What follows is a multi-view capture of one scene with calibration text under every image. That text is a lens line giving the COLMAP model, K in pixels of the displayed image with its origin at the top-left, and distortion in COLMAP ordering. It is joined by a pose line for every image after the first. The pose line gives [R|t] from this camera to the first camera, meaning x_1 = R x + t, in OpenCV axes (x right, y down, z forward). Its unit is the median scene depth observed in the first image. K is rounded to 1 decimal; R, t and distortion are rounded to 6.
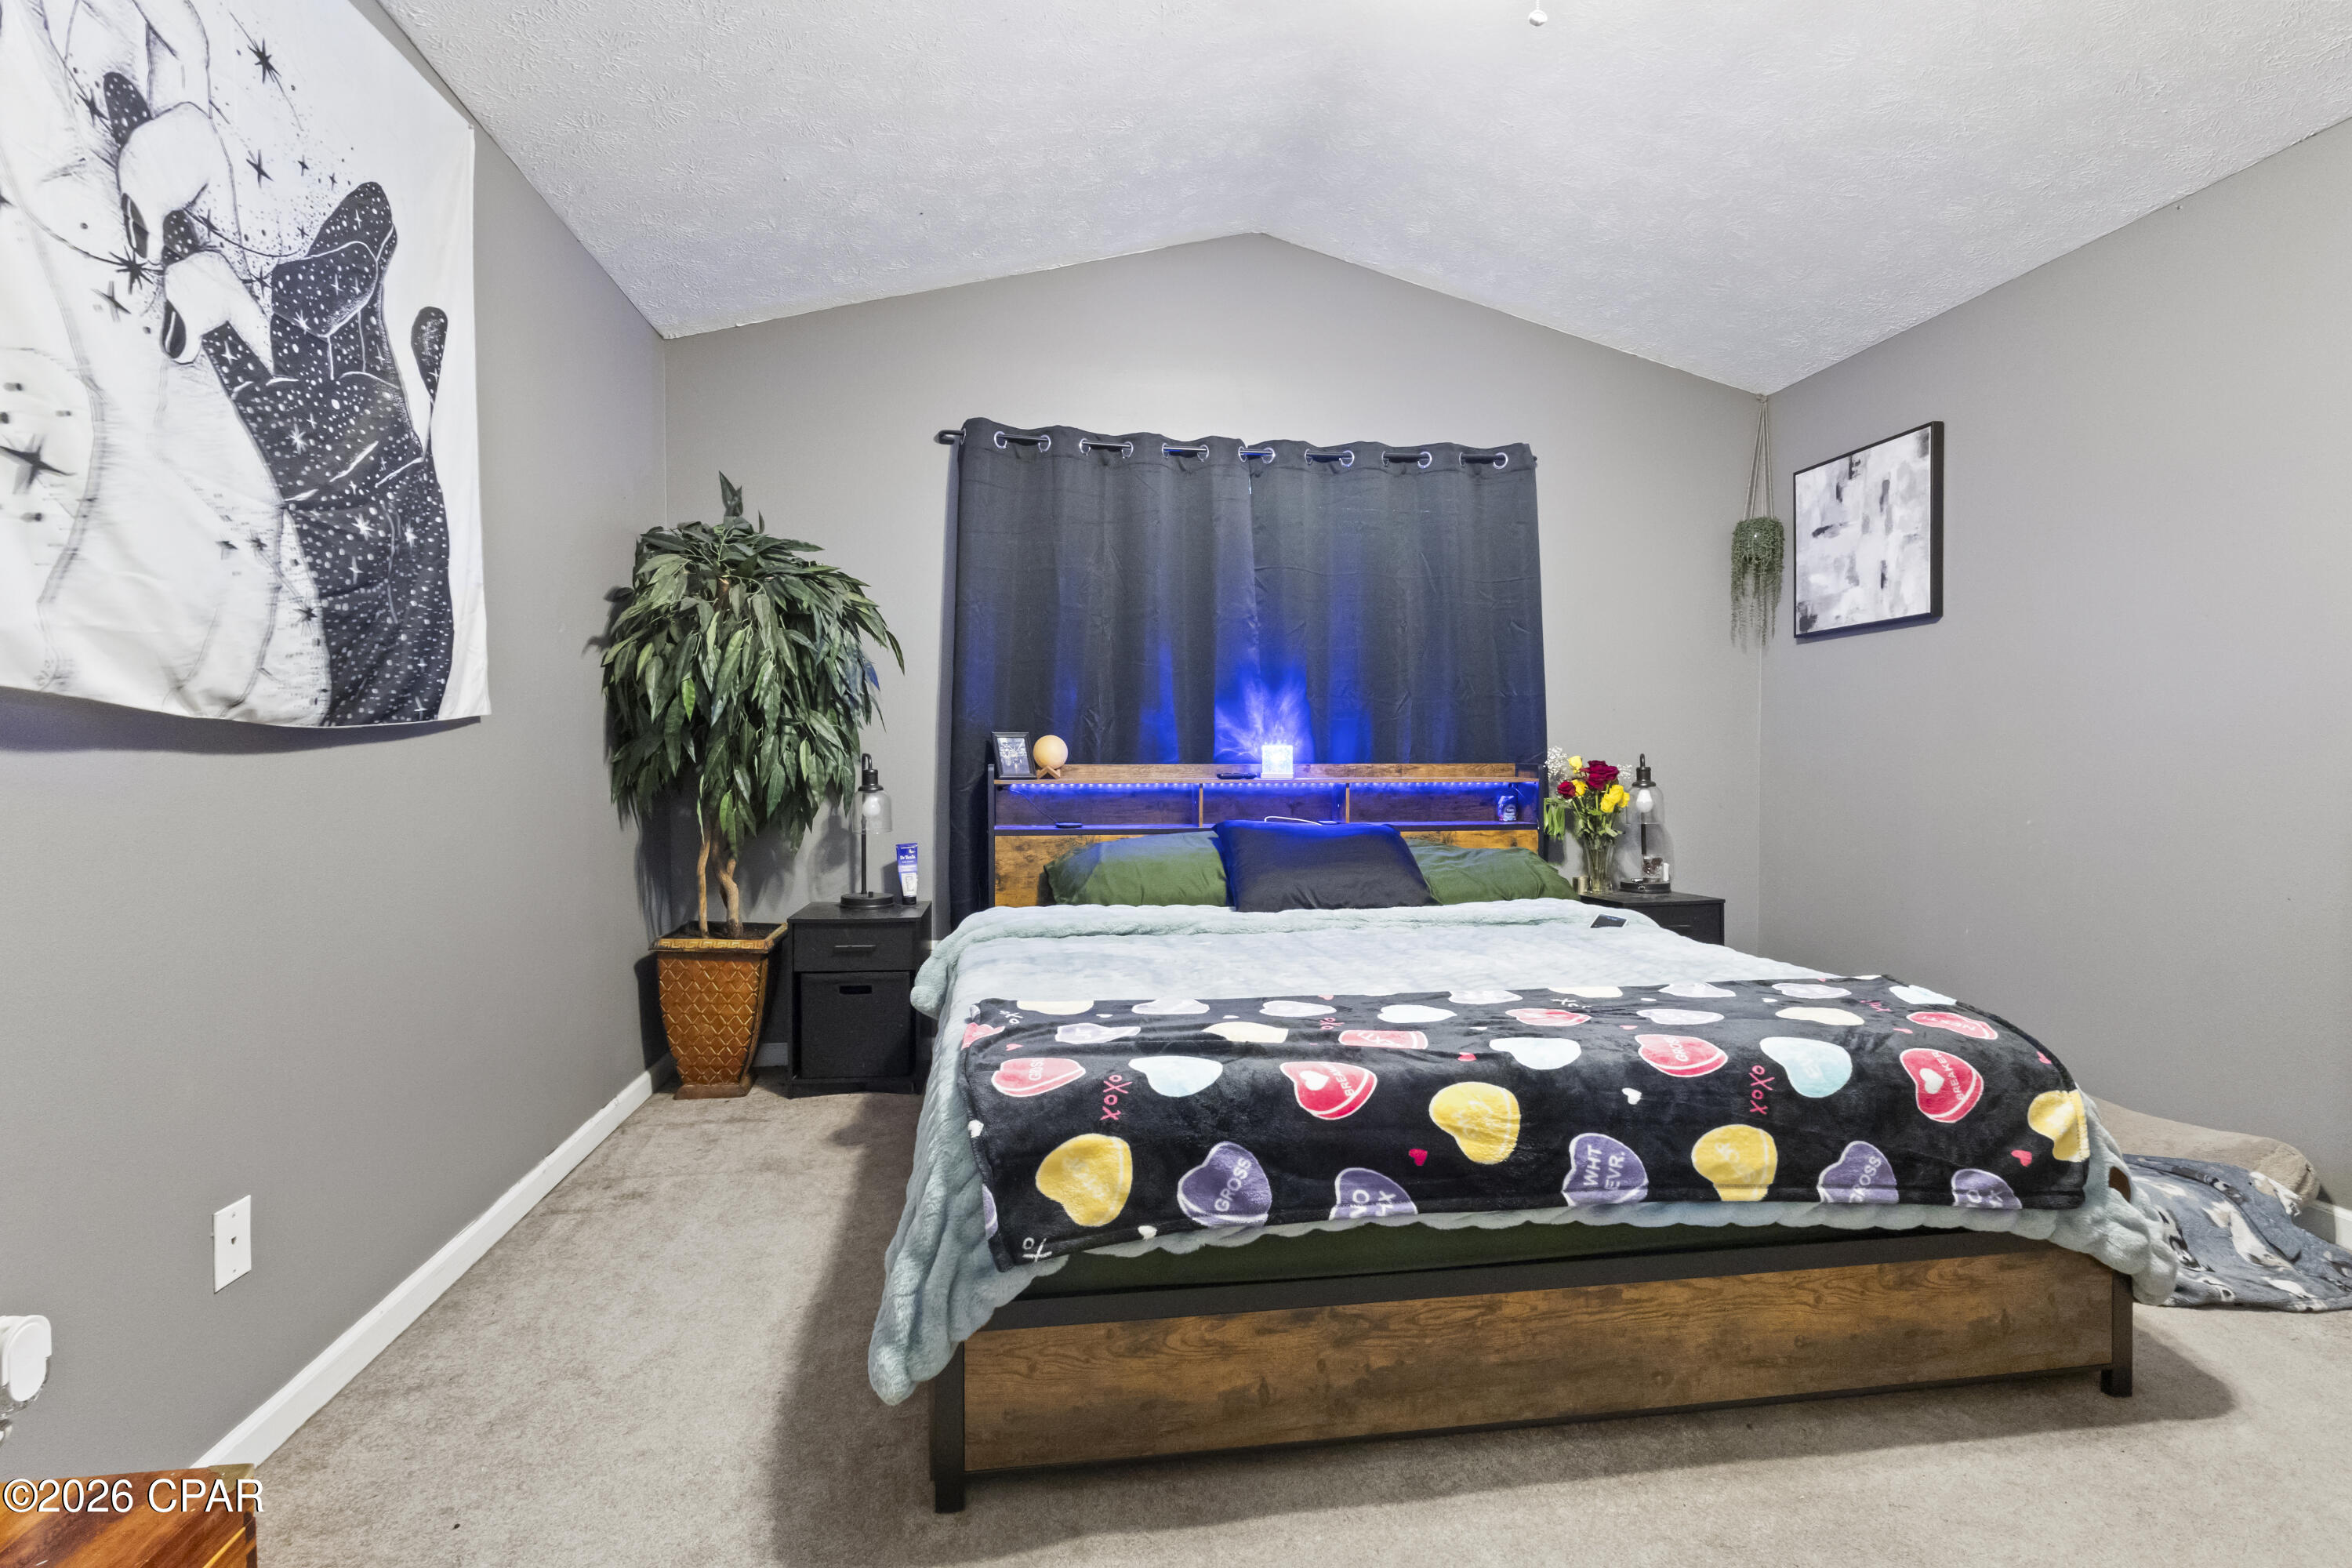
lens RADIAL K [[1105.1, 0, 1171.3], [0, 1105.1, 774.7], [0, 0, 1]] dist [-0.000881, 0.002221]
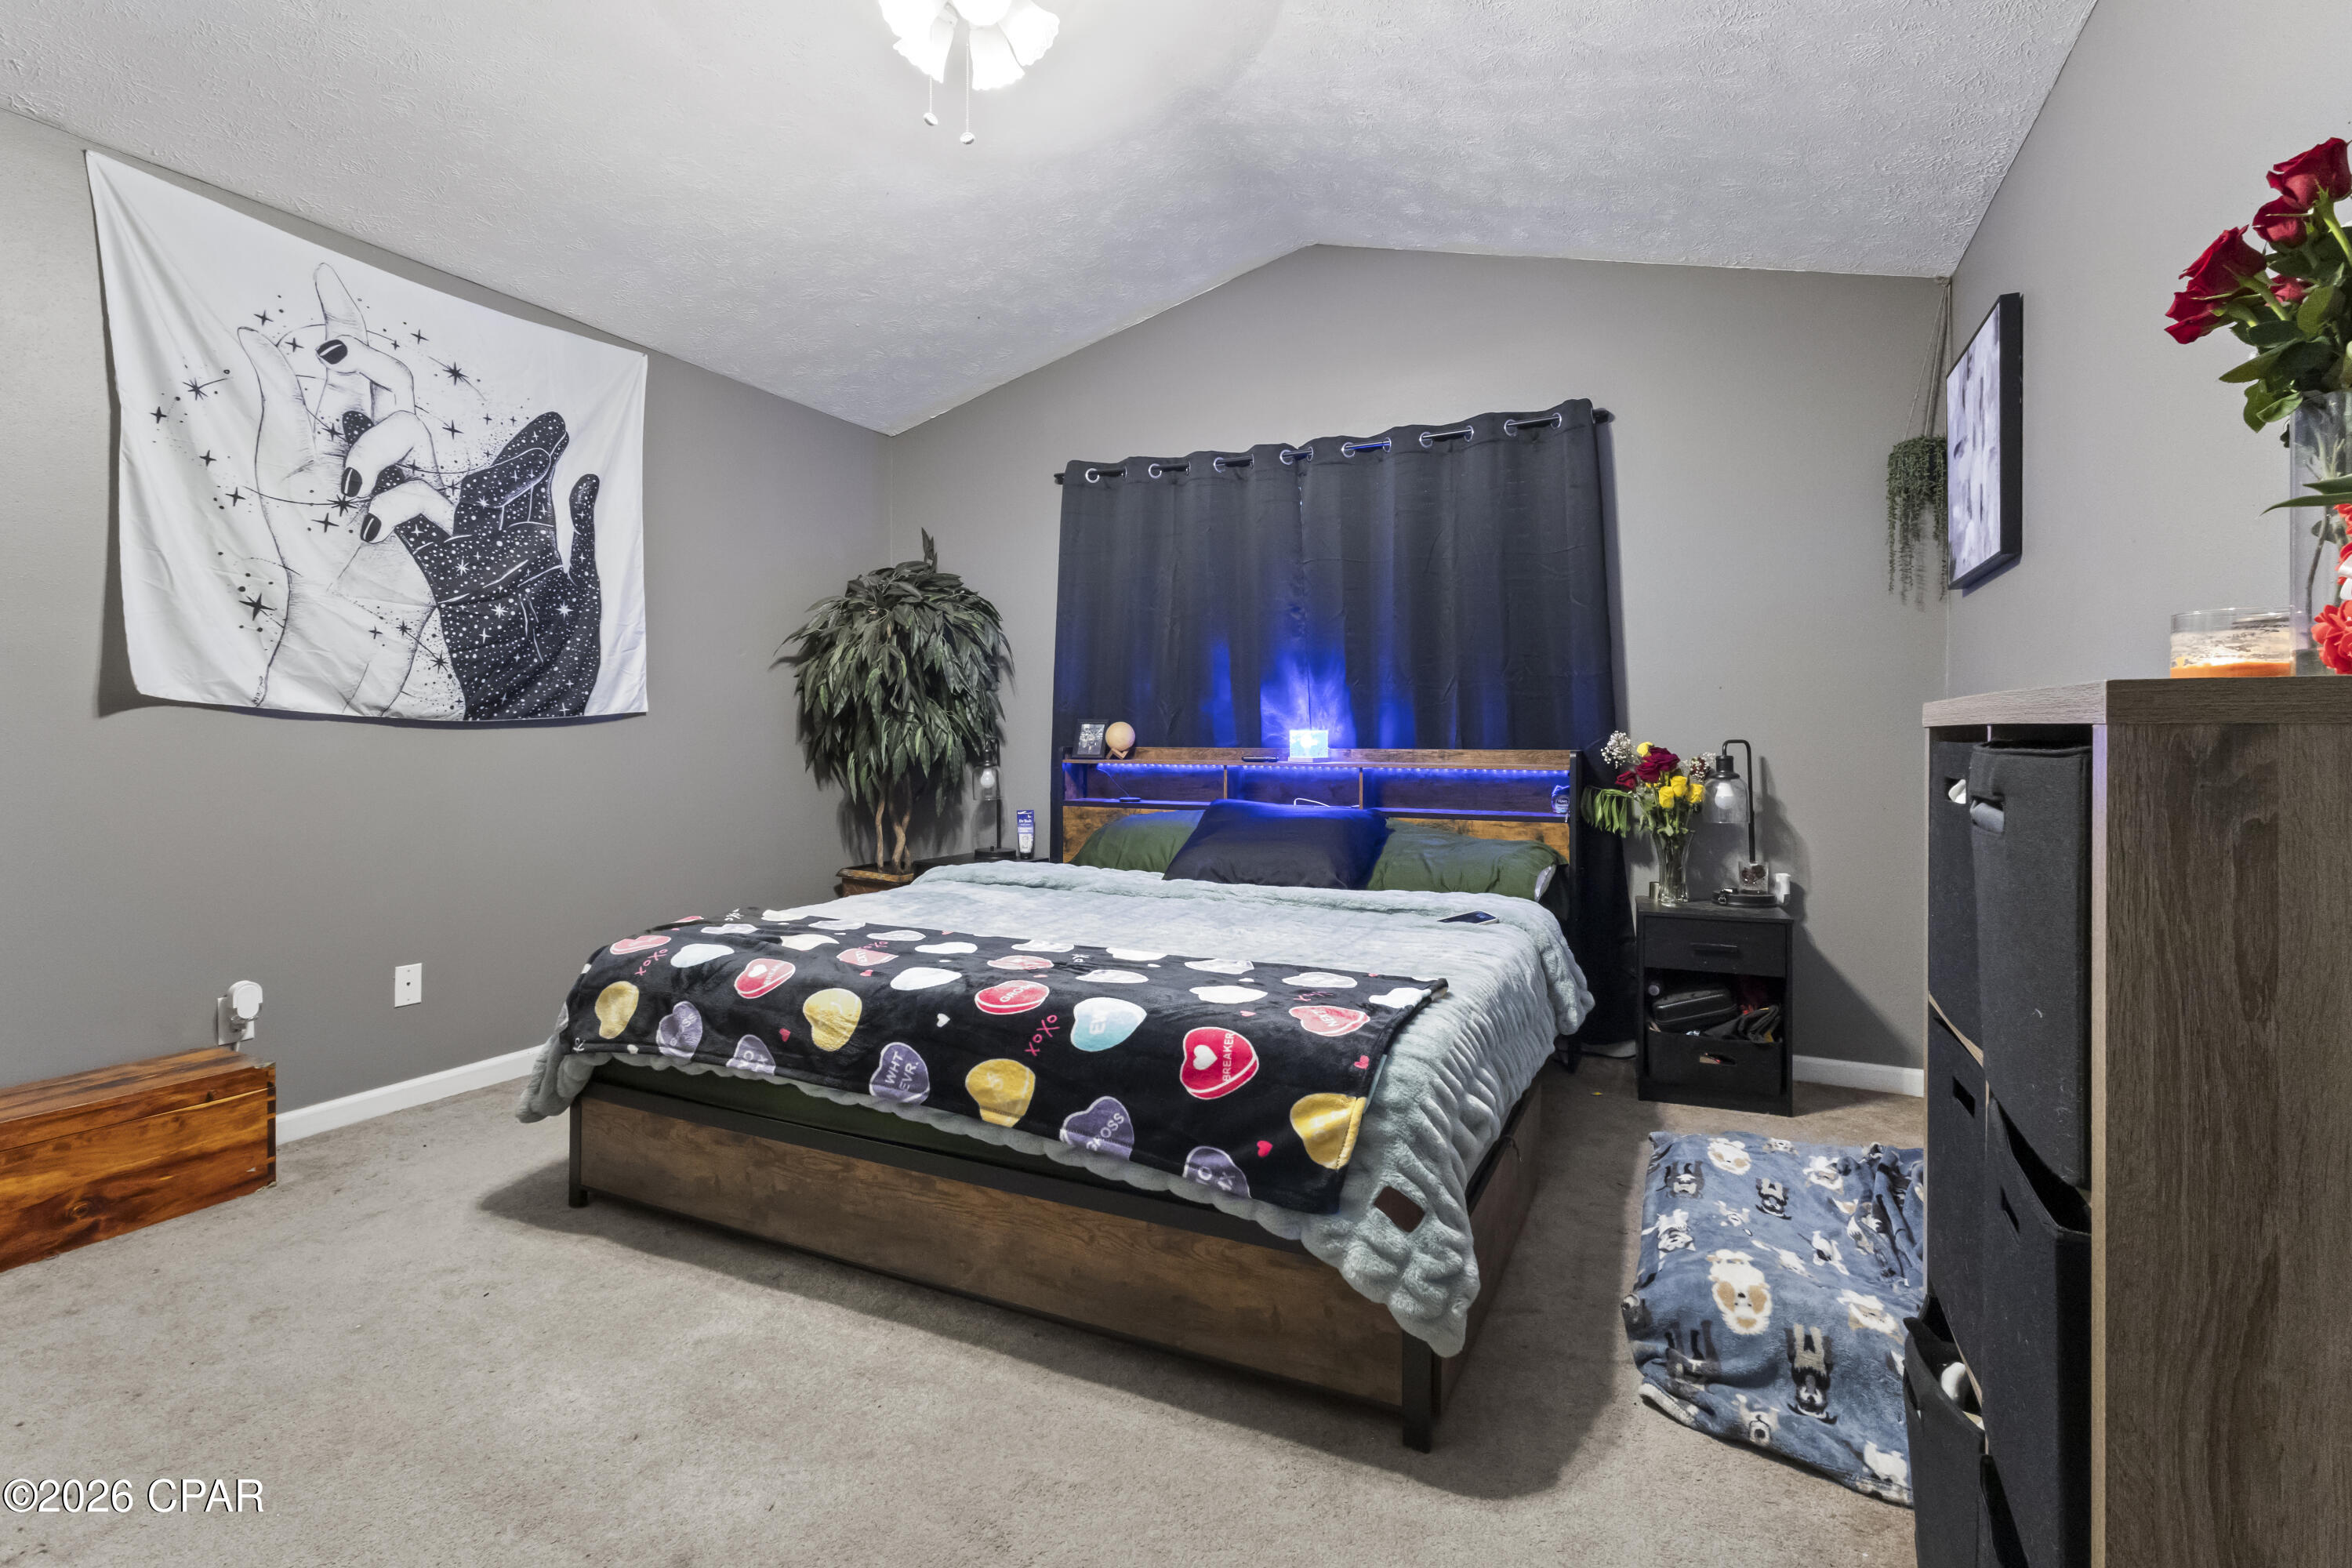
lens RADIAL K [[1105.1, 0, 1161.7], [0, 1105.1, 741.7], [0, 0, 1]] dist [-0.000881, 0.002221]
pose [[0.821105, 0.004193, -0.570761, 1.245148], [-0.014503, 0.999803, -0.013520, 0.000672], [0.570593, 0.019379, 0.821005, 0.137576]]
